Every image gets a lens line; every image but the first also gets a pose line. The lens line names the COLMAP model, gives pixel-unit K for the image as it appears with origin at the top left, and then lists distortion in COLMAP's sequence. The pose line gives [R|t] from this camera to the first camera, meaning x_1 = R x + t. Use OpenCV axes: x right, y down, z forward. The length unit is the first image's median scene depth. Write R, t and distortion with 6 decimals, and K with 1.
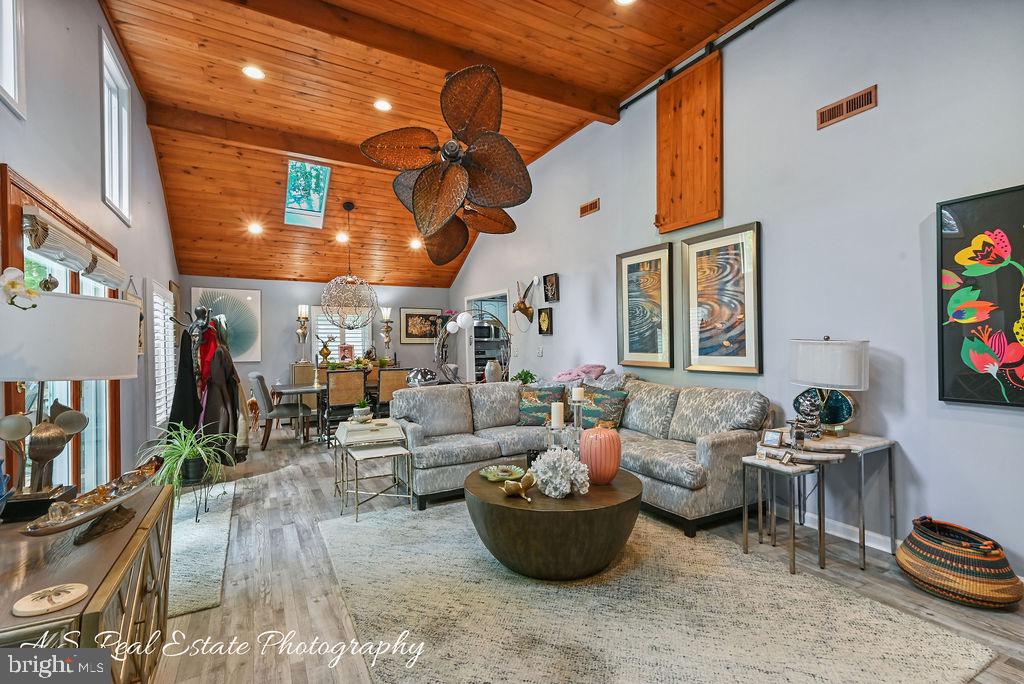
lens RADIAL K [[467.2, 0, 512.0], [0, 467.2, 342.0], [0, 0, 1]] dist [0.021668, 0.000098]
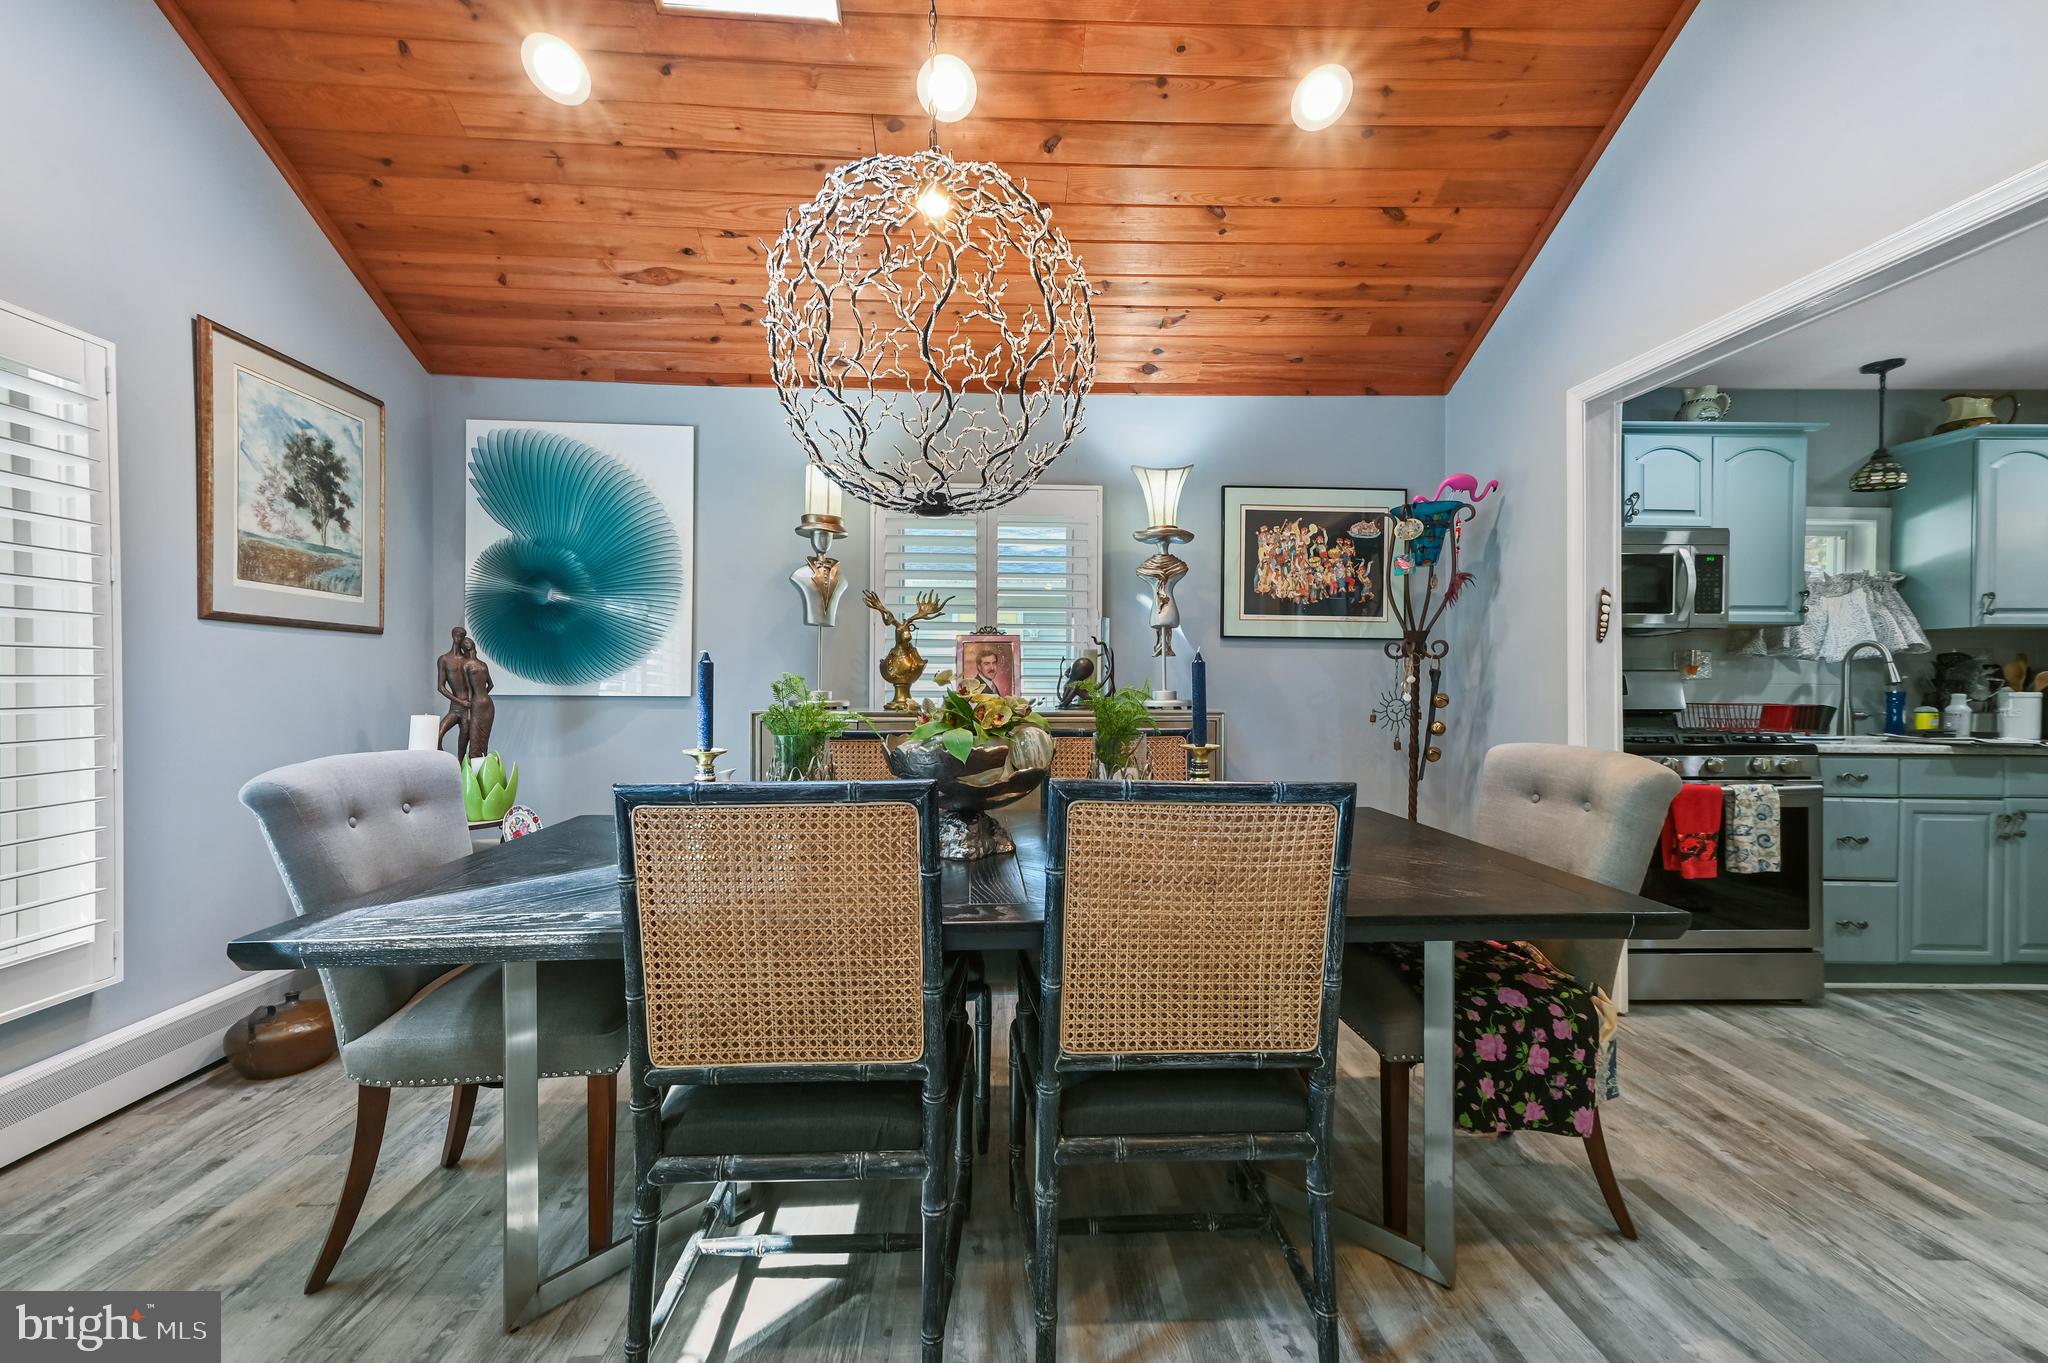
lens RADIAL K [[795.9, 0, 1024.0], [0, 795.9, 681.5], [0, 0, 1]] dist [0.019812, 0.000007]
pose [[0.895552, 0.019321, -0.444538, -0.281138], [-0.013329, 0.999773, 0.016601, 0.037505], [0.444758, -0.008942, 0.895606, 1.126011]]
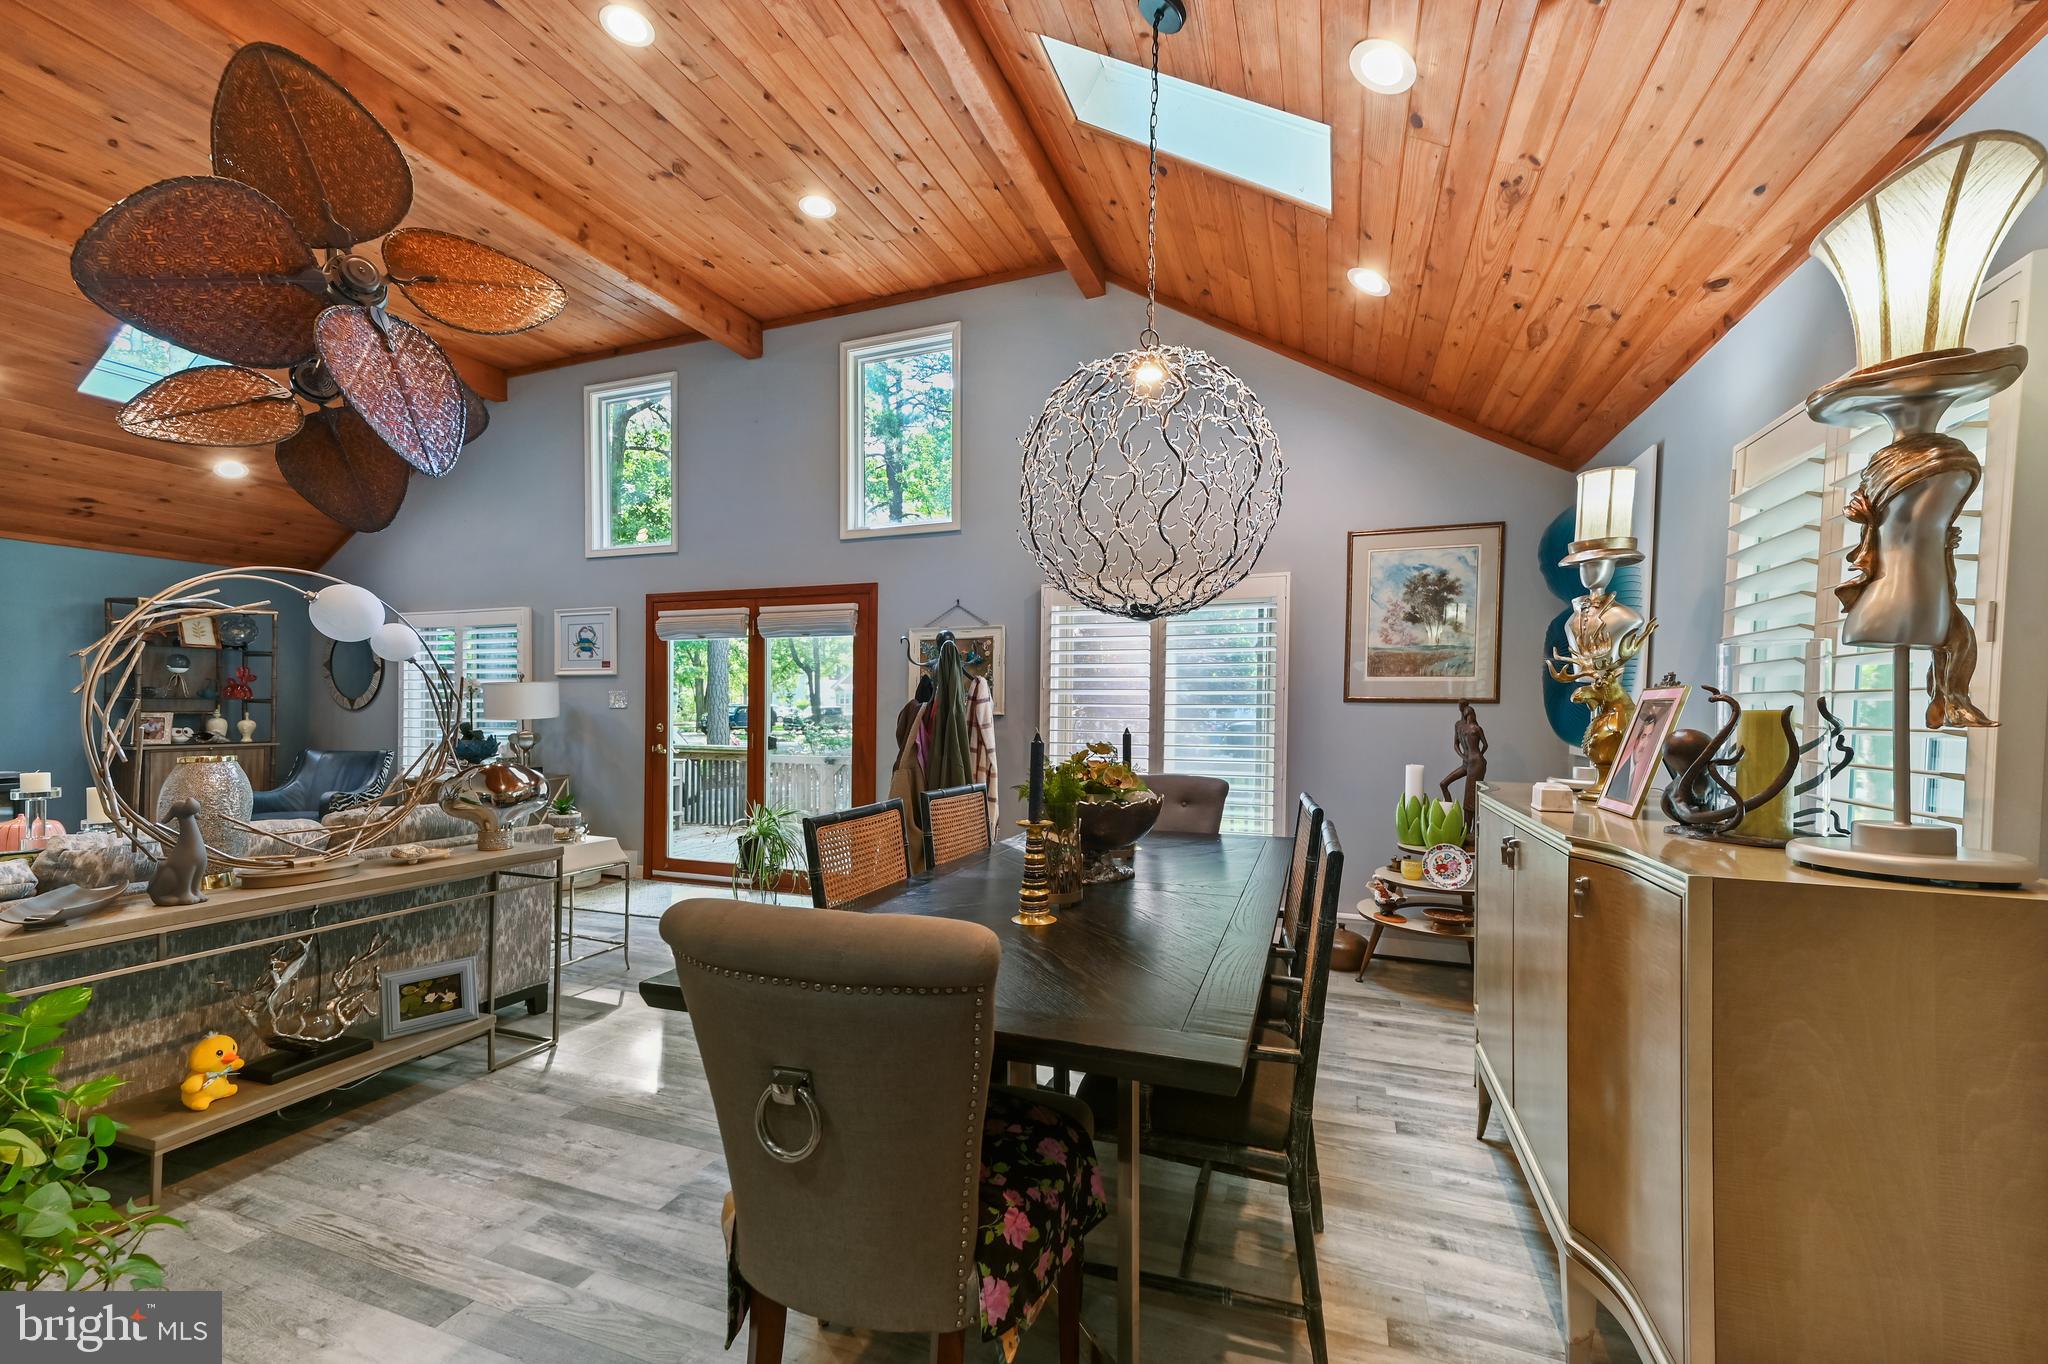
lens RADIAL K [[813.5, 0, 1038.3], [0, 813.5, 718.3], [0, 0, 1]] dist [0.017145, 0.000027]
pose [[-0.764439, 0.018499, -0.644430, -0.118253], [0.008768, 0.999794, 0.018299, 0.012094], [0.644636, 0.008338, -0.764444, 1.836791]]
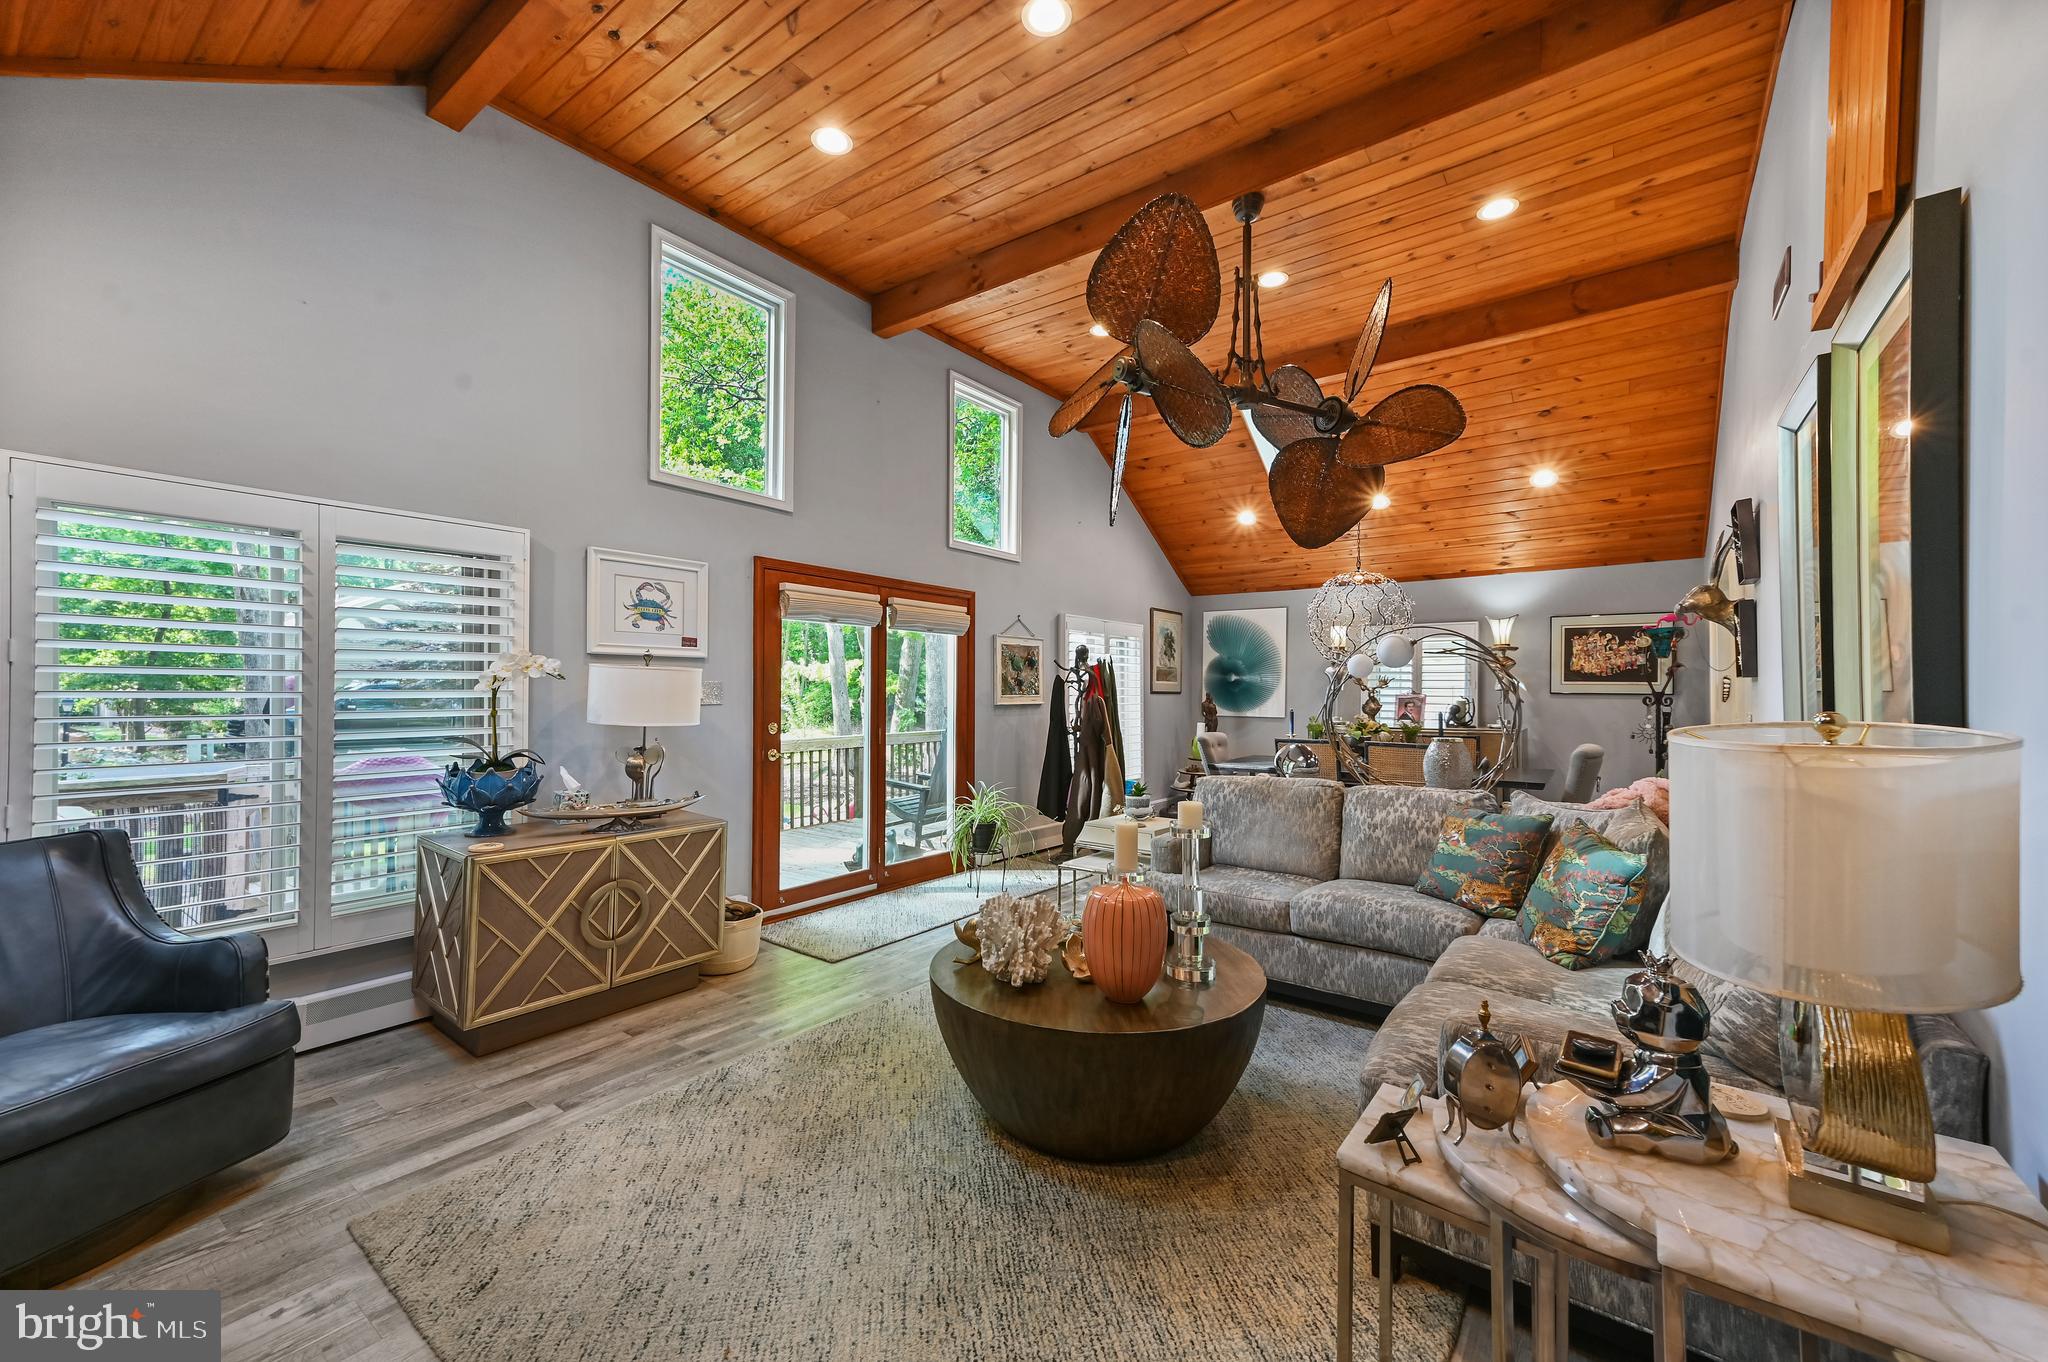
lens RADIAL K [[817.0, 0, 1011.2], [0, 817.0, 692.2], [0, 0, 1]] dist [0.019184, 0.000067]
pose [[0.402337, 0.016094, -0.915350, 0.557669], [-0.004197, 0.999867, 0.015735, -0.016344], [0.915482, -0.002489, 0.402351, 0.341145]]
